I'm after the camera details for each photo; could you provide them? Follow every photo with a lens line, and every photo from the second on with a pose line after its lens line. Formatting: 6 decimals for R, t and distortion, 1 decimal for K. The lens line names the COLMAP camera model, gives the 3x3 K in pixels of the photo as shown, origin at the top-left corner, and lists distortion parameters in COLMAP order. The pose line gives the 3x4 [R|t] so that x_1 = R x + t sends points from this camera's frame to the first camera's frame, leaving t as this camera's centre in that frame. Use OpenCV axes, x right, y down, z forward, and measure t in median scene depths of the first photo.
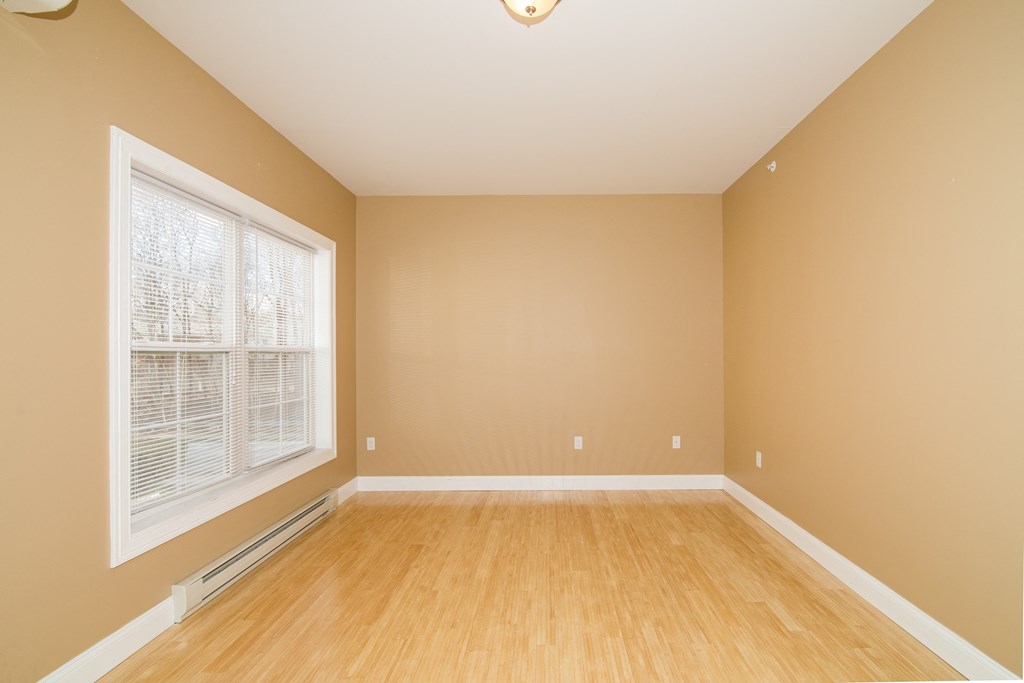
lens RADIAL K [[977.7, 0, 512.0], [0, 977.7, 341.5], [0, 0, 1]] dist [0.016247, 0.012573]
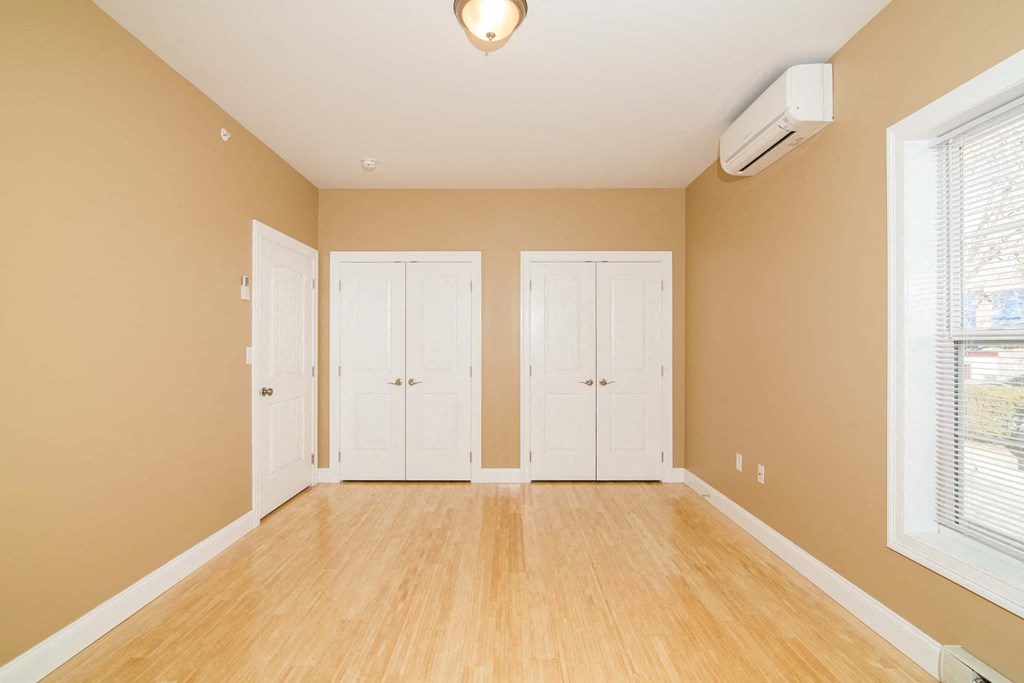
lens RADIAL K [[977.7, 0, 512.0], [0, 977.7, 341.5], [0, 0, 1]] dist [0.016247, 0.012573]
pose [[-0.999158, 0.003168, -0.040899, 0.036460], [0.003579, 0.999944, -0.009974, 0.018665], [0.040865, -0.010112, -0.999114, 1.927621]]
